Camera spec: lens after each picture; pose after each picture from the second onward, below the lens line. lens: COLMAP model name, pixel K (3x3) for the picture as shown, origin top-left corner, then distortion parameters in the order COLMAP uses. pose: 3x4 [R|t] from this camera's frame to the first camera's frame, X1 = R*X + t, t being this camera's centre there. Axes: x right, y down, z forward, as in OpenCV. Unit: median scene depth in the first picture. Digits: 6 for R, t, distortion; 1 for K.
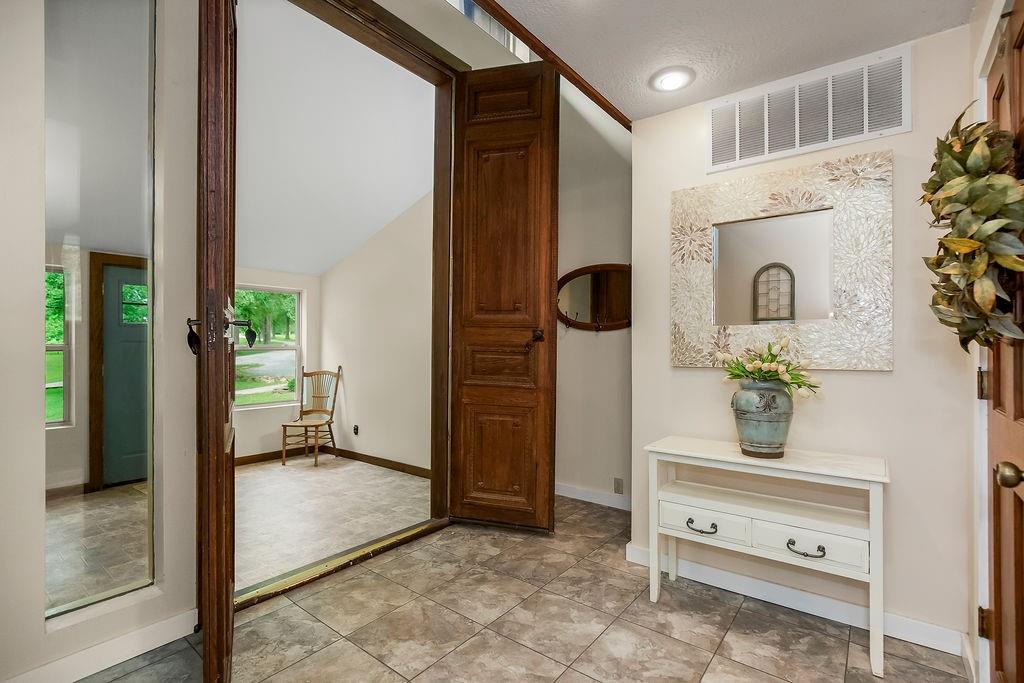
lens RADIAL K [[480.4, 0, 514.7], [0, 480.4, 345.0], [0, 0, 1]] dist [-0.001124, -0.000089]
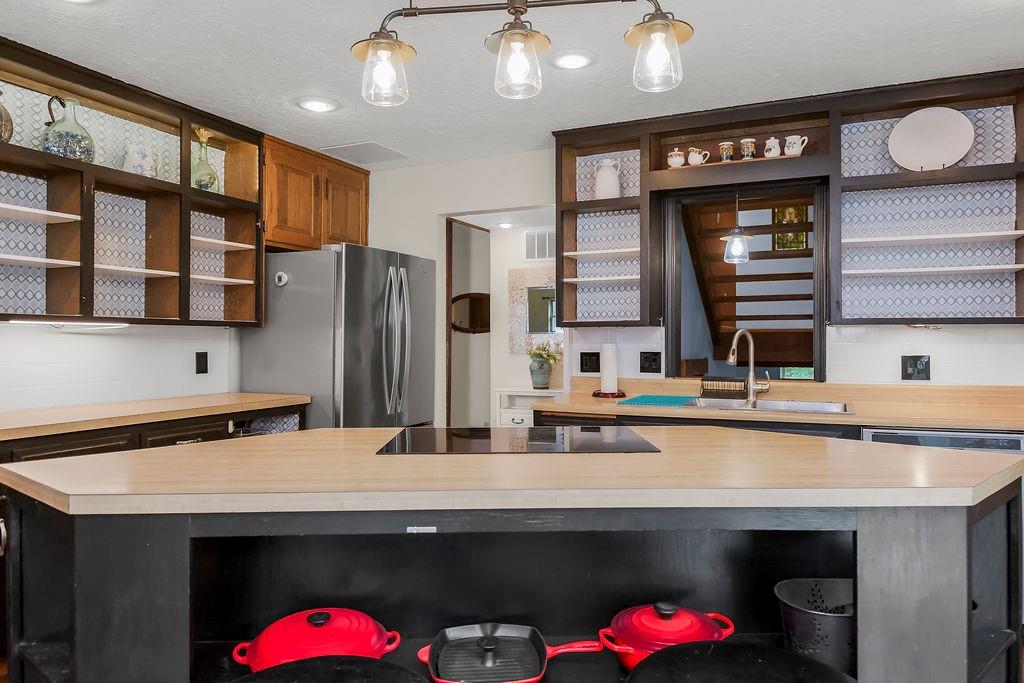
lens RADIAL K [[682.1, 0, 512.0], [0, 682.1, 341.5], [0, 0, 1]] dist [-0.000486, -0.000111]
pose [[0.974518, -0.001062, 0.224305, -0.358972], [-0.000947, 0.999960, 0.008849, -0.034675], [-0.224306, -0.008836, 0.974479, -2.102721]]
